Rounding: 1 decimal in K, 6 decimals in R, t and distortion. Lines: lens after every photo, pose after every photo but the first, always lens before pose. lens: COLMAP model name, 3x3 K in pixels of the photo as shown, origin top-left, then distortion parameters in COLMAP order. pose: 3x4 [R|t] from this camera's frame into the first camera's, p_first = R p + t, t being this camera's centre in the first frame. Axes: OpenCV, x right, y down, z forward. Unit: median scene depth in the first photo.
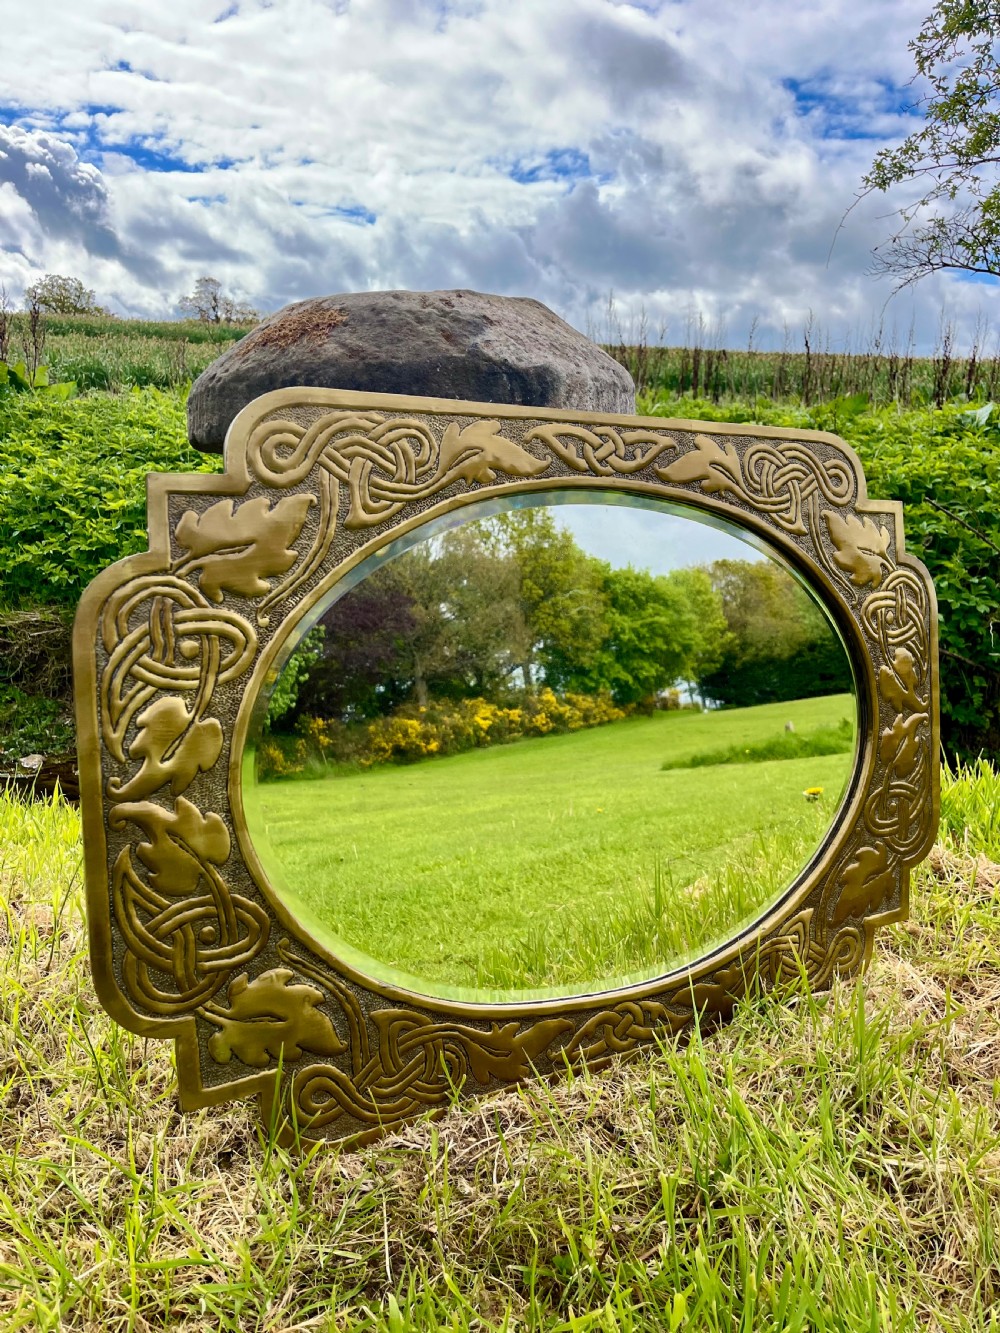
lens RADIAL K [[1004.5, 0, 509.1], [0, 1004.5, 686.1], [0, 0, 1]] dist [0.096366, -0.138925]
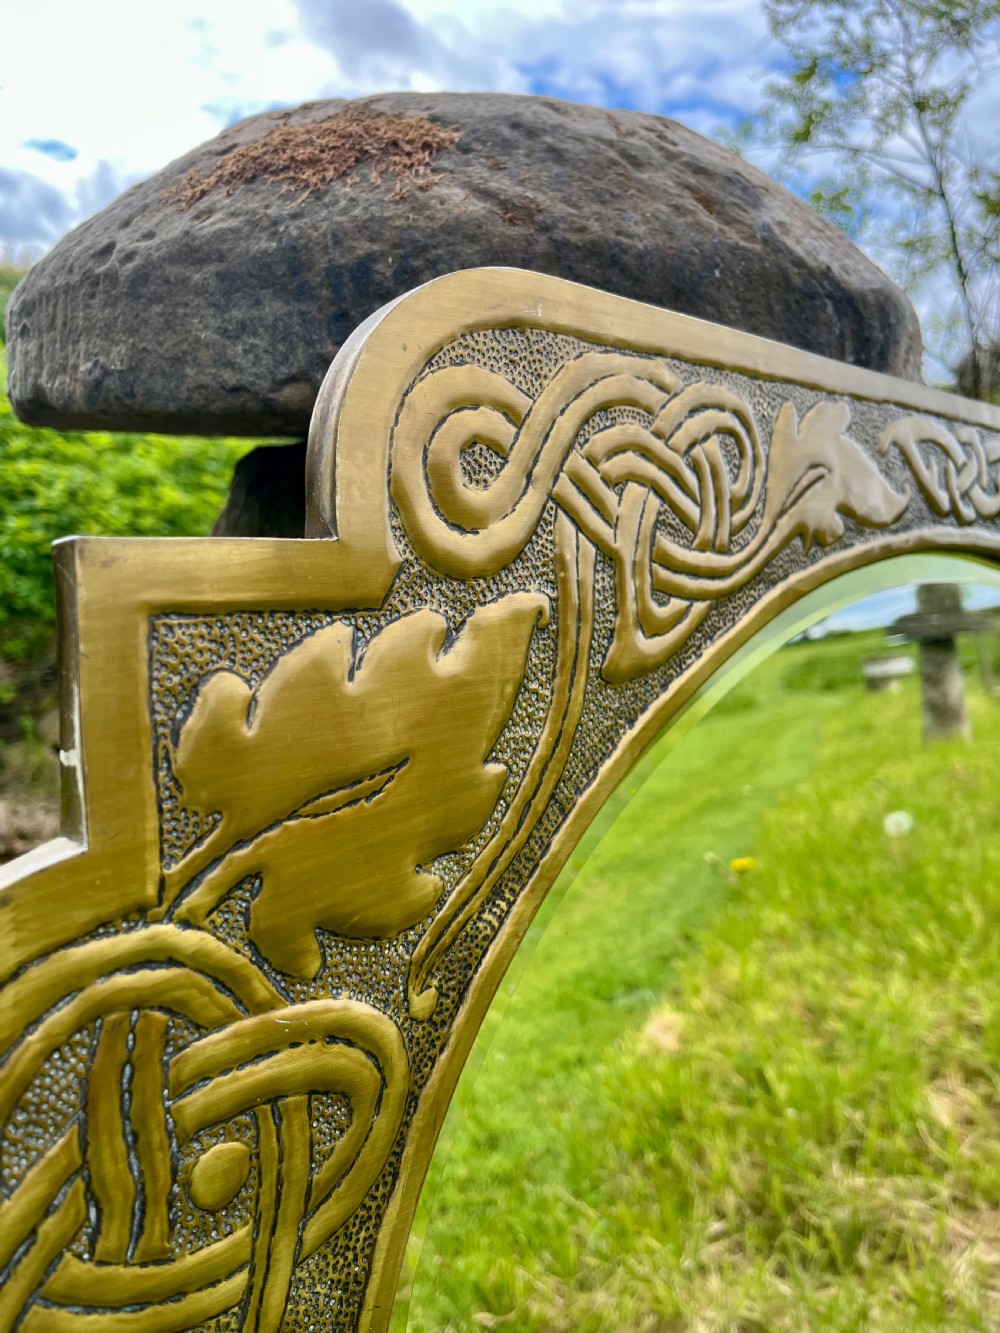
lens RADIAL K [[1032.2, 0, 511.3], [0, 1032.2, 671.8], [0, 0, 1]] dist [0.042555, -0.071504]
pose [[0.963643, -0.004253, 0.267161, -0.290992], [0.002638, 0.999976, 0.006405, -0.161893], [-0.267181, -0.005467, 0.963631, 0.655552]]
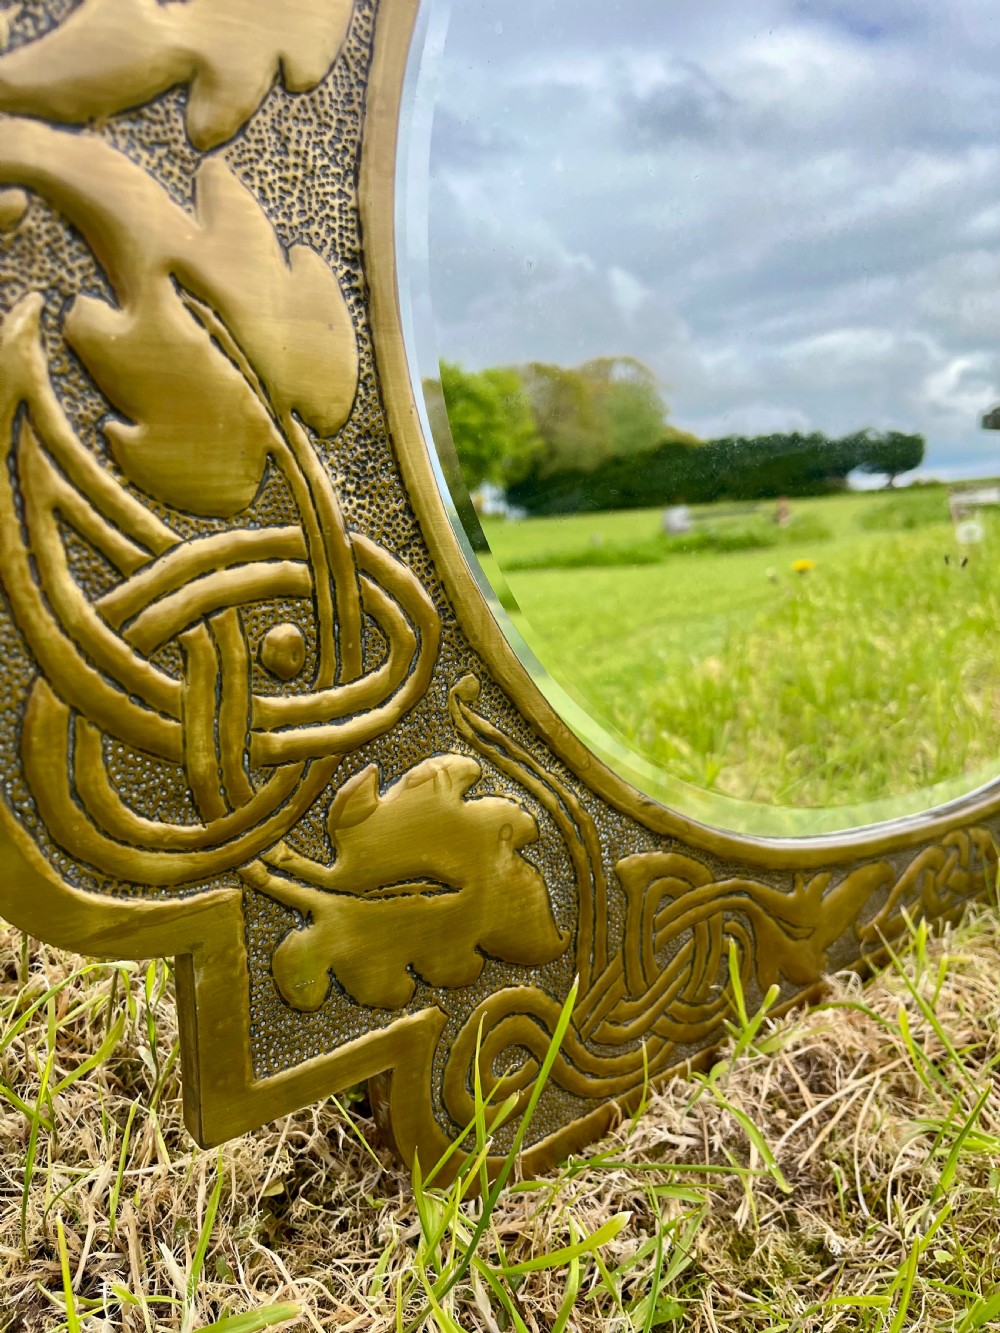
lens RADIAL K [[1032.2, 0, 511.3], [0, 1032.2, 671.8], [0, 0, 1]] dist [0.042555, -0.071504]
pose [[0.976836, 0.033013, 0.211428, -0.278856], [-0.070722, 0.982315, 0.173366, 0.179079], [-0.201965, -0.184303, 0.961895, 0.630845]]
